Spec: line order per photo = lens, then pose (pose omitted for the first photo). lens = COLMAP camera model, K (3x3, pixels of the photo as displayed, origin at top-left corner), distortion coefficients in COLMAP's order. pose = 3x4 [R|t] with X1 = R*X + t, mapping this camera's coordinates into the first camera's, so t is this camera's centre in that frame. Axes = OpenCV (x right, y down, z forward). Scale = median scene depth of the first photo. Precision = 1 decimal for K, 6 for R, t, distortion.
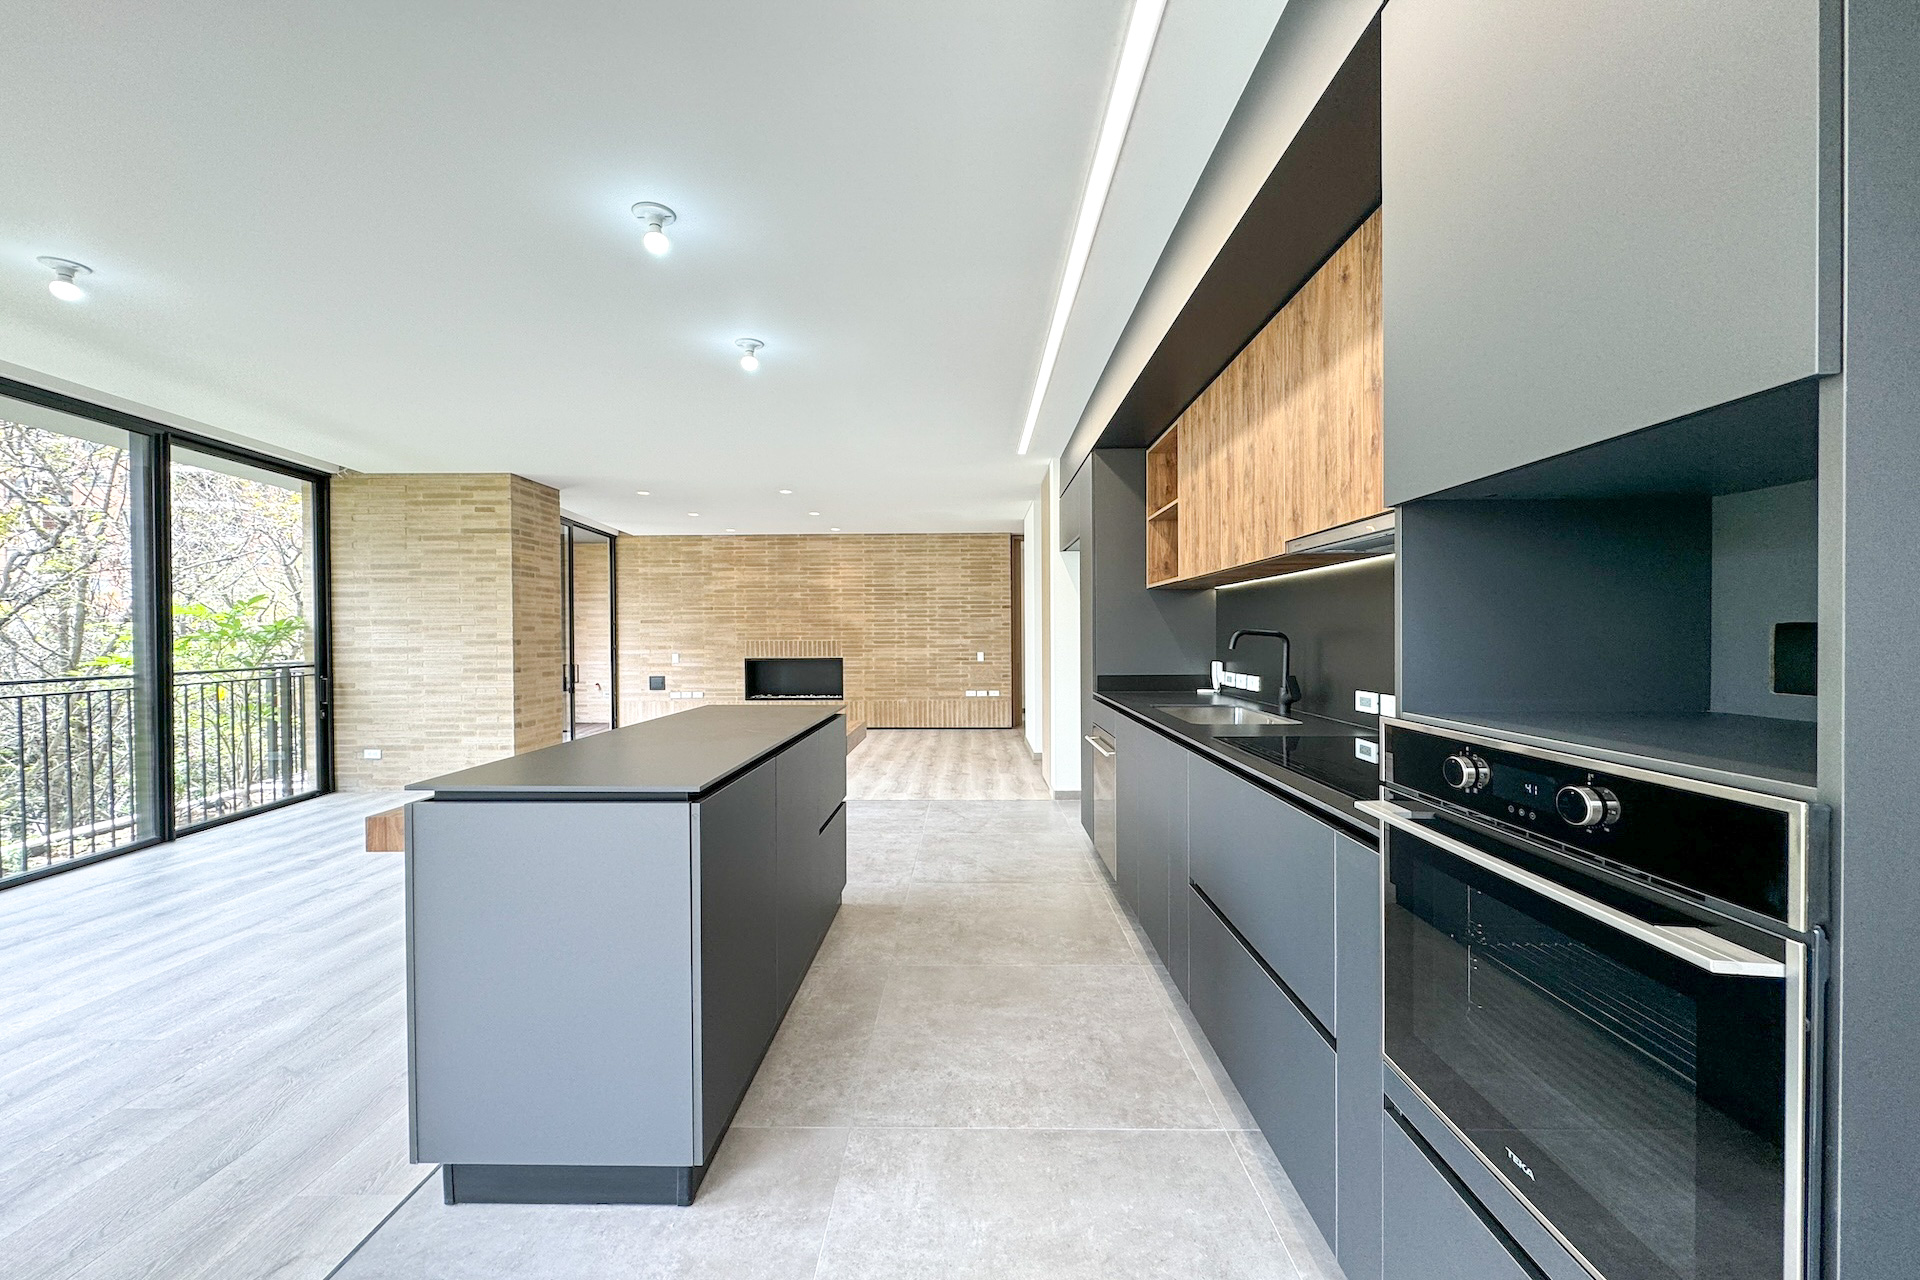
lens RADIAL K [[759.7, 0, 960.0], [0, 759.7, 640.0], [0, 0, 1]] dist [-0.001273, -0.000217]
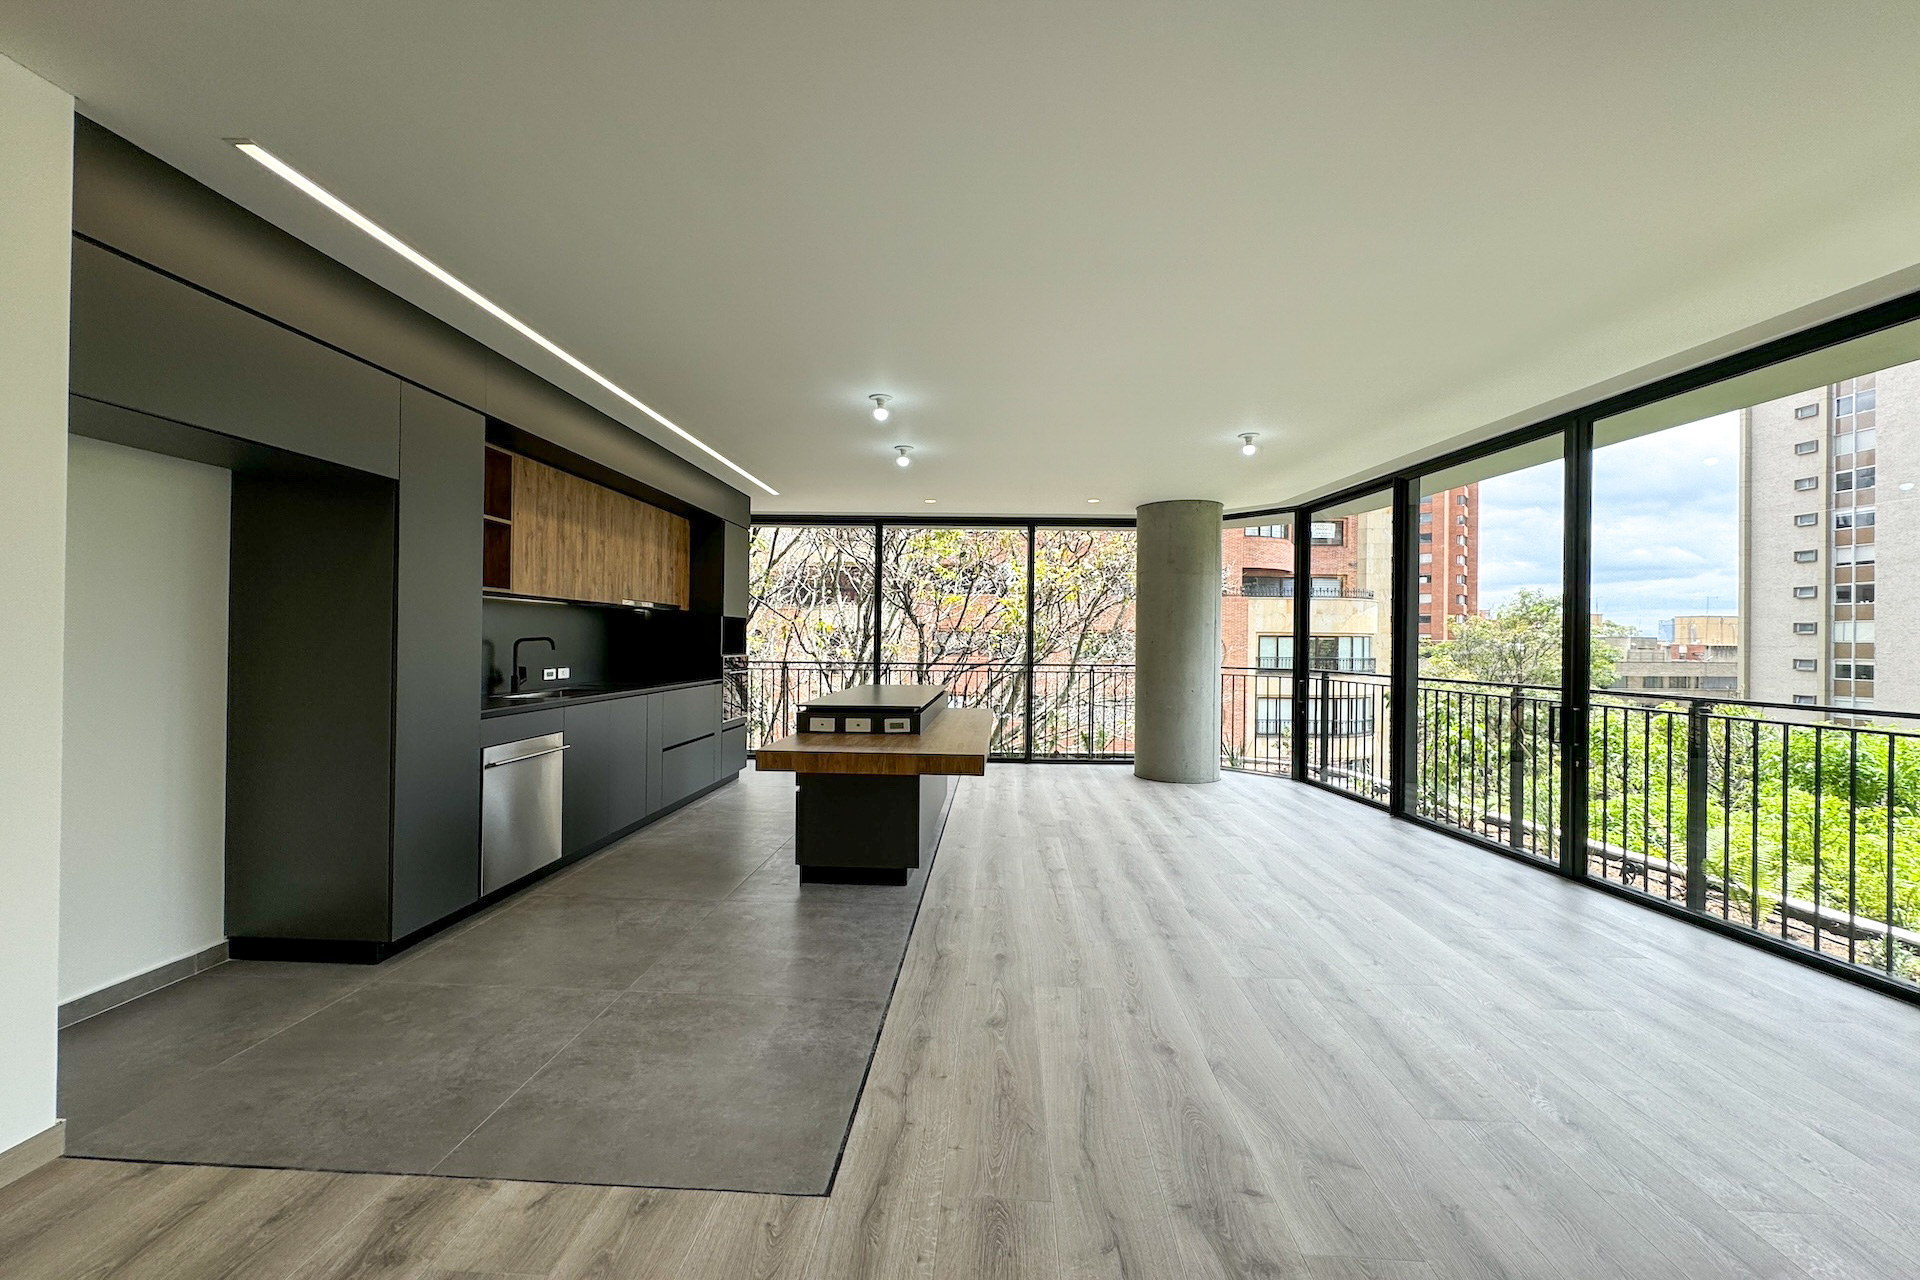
lens RADIAL K [[761.8, 0, 962.0], [0, 761.8, 634.1], [0, 0, 1]] dist [-0.001517, -0.000084]
pose [[-0.999193, -0.005365, 0.039808, -0.252883], [-0.005363, 0.999986, 0.000155, -0.011554], [-0.039808, -0.000059, -0.999207, 1.221674]]
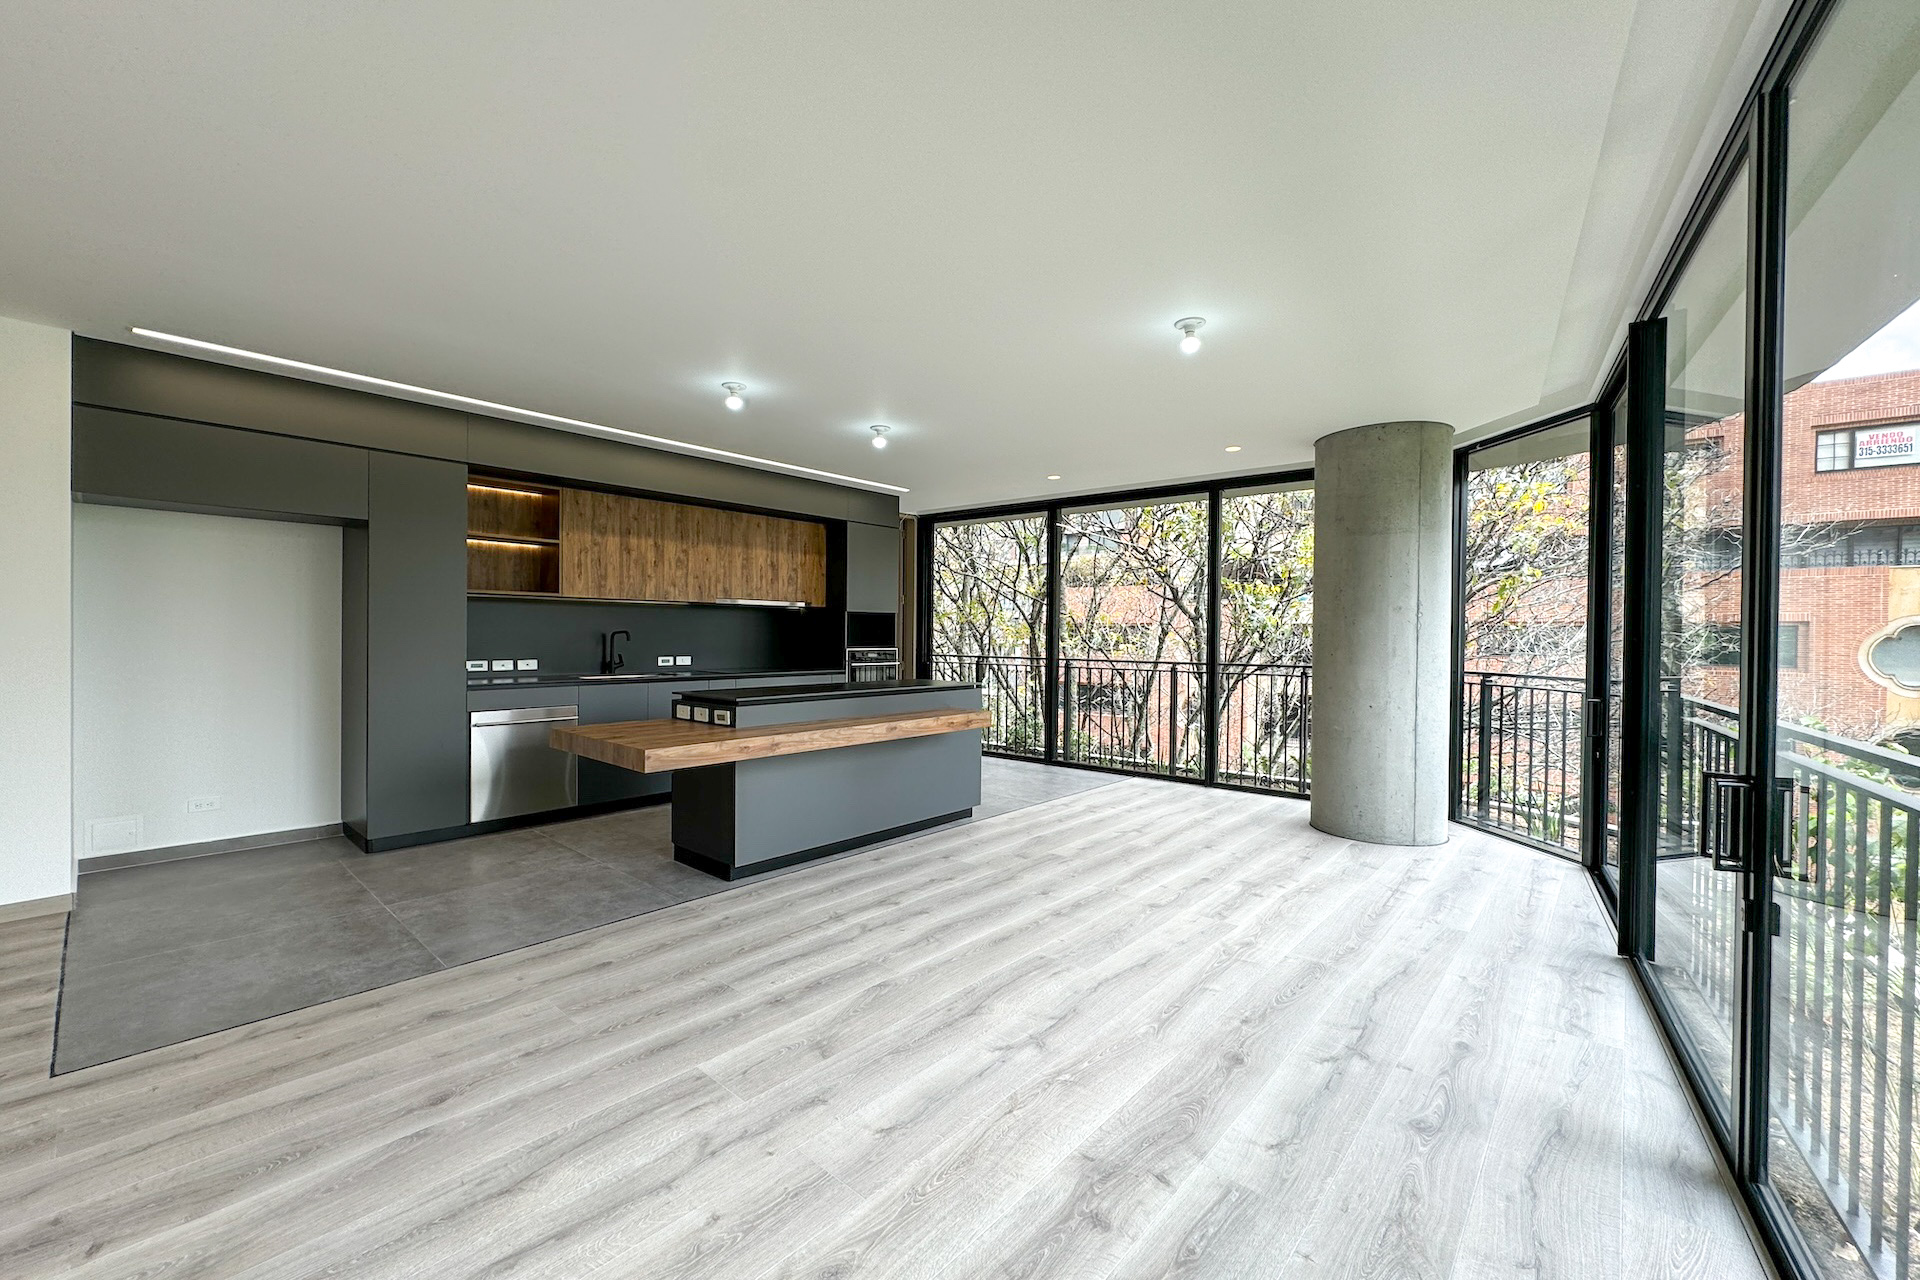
lens RADIAL K [[759.7, 0, 960.0], [0, 759.7, 640.0], [0, 0, 1]] dist [-0.001273, -0.000217]
pose [[-0.759532, -0.007173, 0.650430, -0.731421], [0.000120, 0.999938, 0.011167, -0.005206], [-0.650470, 0.008559, -0.759484, 0.931530]]
